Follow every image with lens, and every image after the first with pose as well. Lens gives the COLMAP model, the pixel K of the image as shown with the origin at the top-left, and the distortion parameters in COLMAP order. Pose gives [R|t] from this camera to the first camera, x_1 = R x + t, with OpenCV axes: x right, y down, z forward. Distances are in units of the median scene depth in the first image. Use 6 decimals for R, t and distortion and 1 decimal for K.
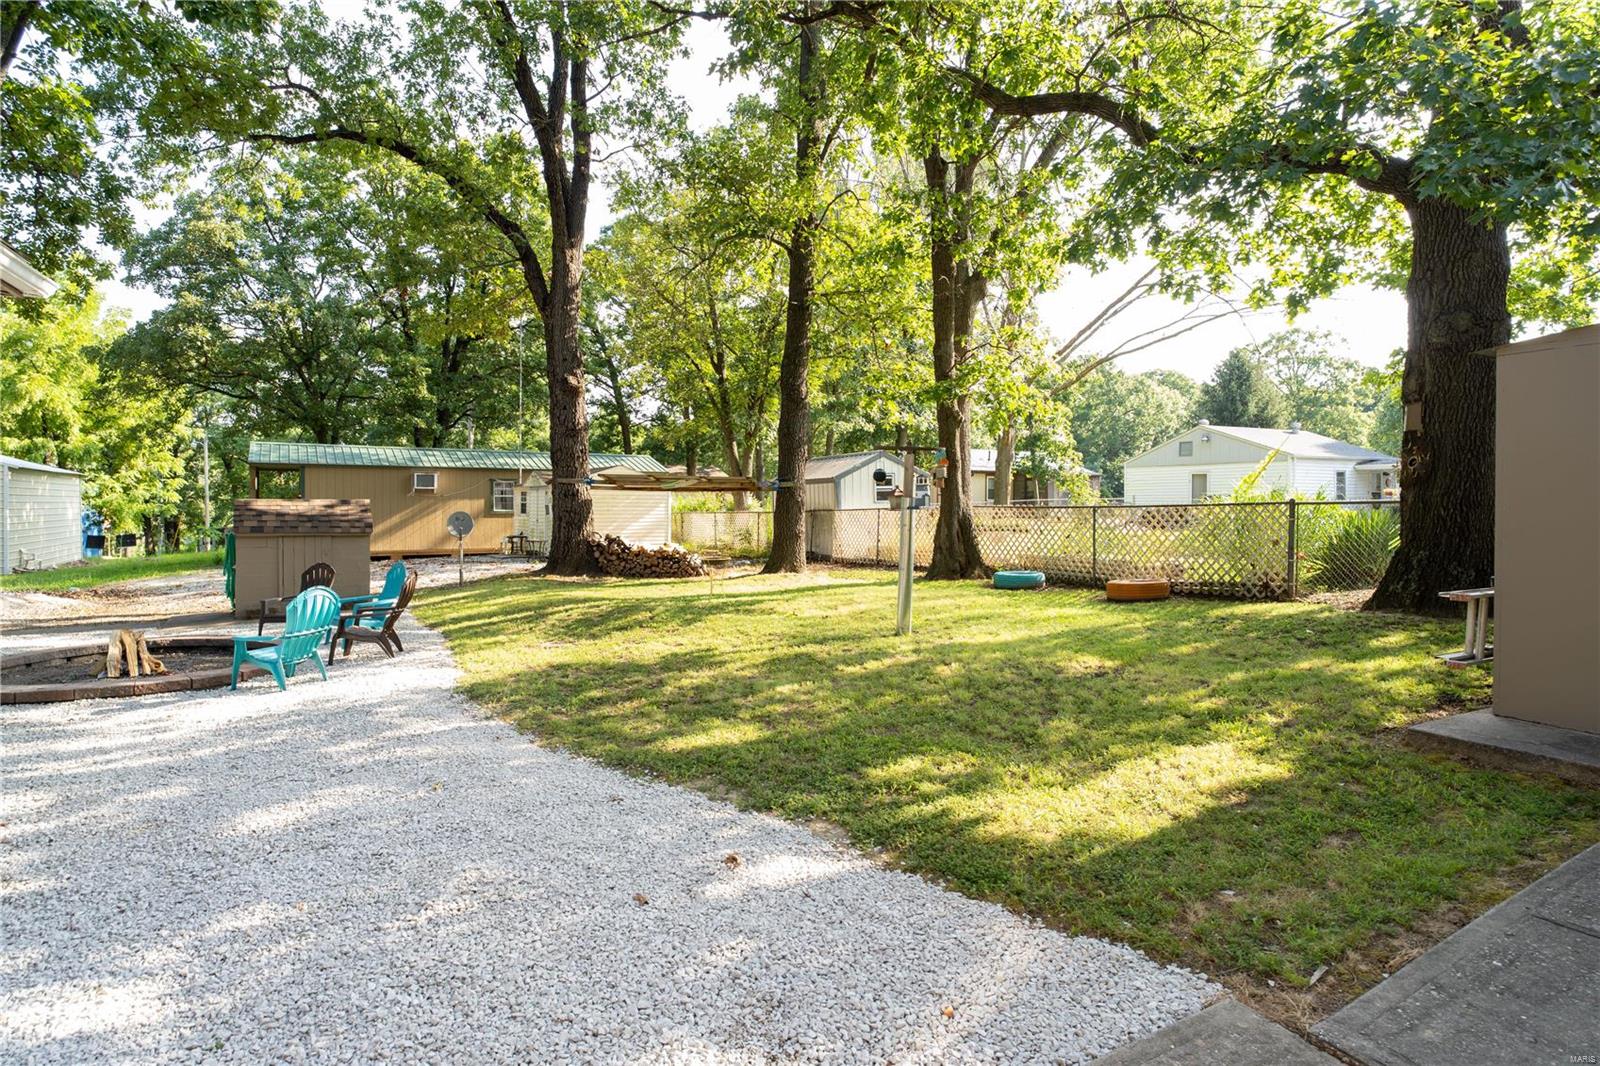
lens RADIAL K [[830.9, 0, 797.2], [0, 830.9, 521.8], [0, 0, 1]] dist [-0.006573, 0.001665]
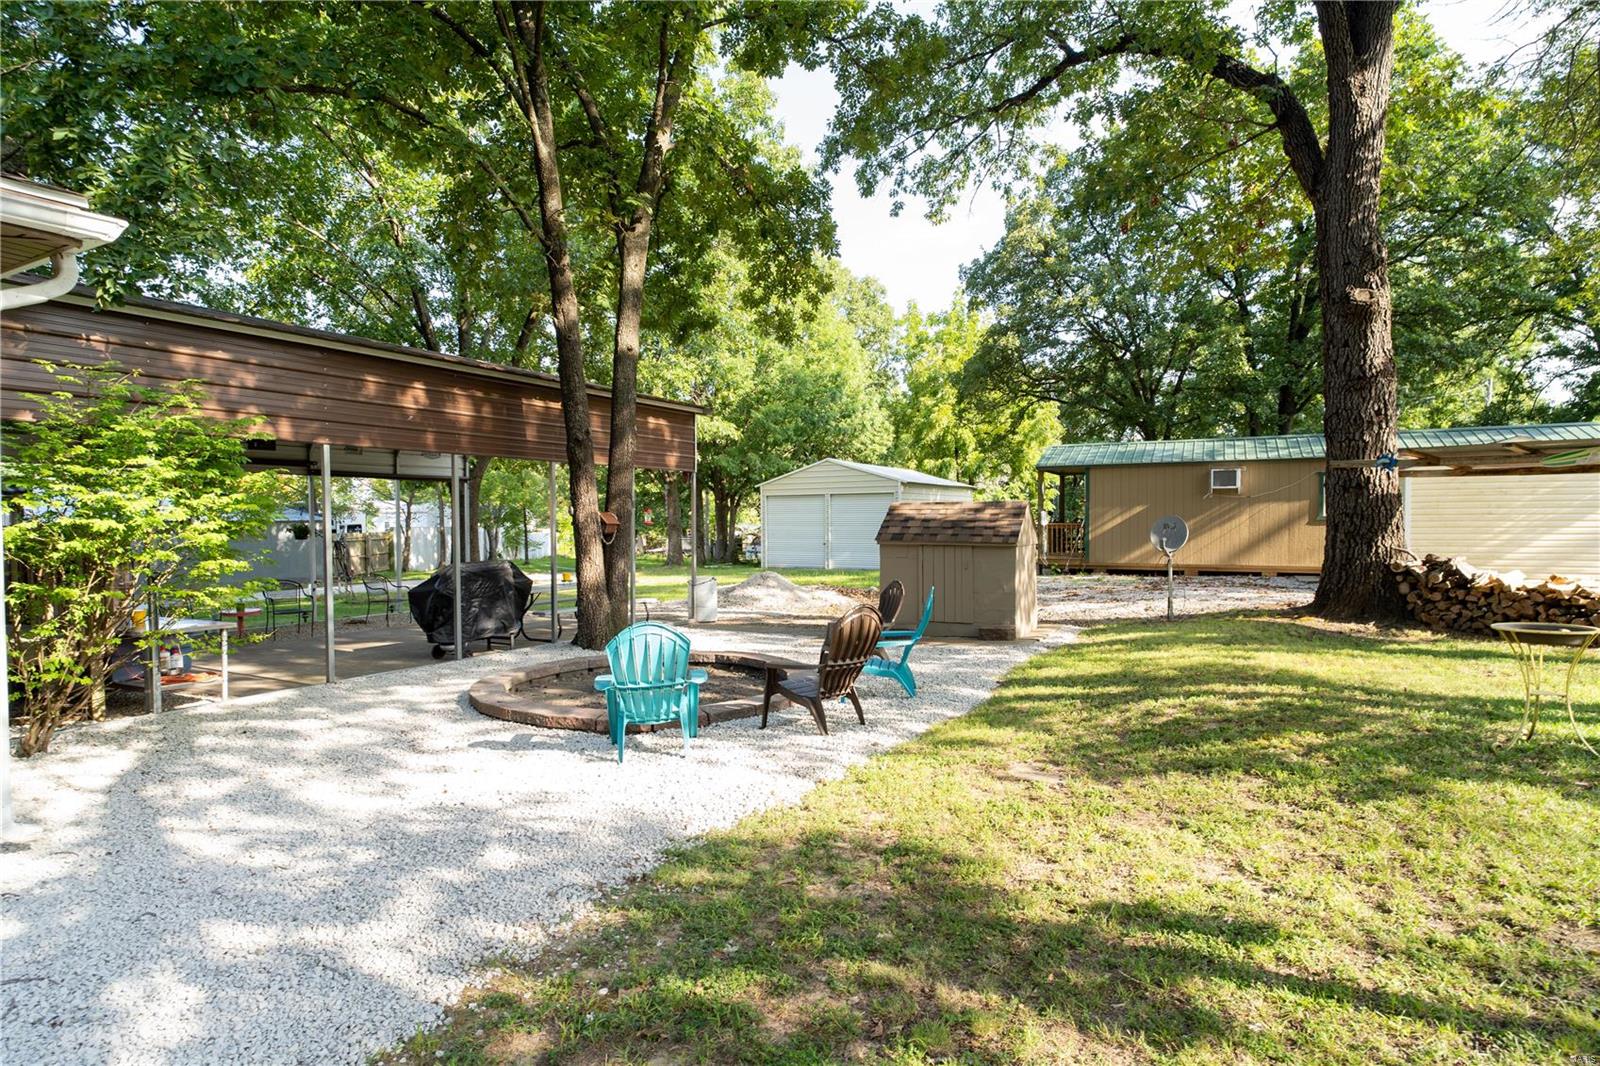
lens RADIAL K [[830.9, 0, 814.8], [0, 830.9, 542.0], [0, 0, 1]] dist [-0.006573, 0.001665]
pose [[0.508288, 0.022857, -0.860884, 0.045675], [-0.013091, 0.999737, 0.018814, 0.001406], [0.861088, 0.001707, 0.508454, 0.355015]]
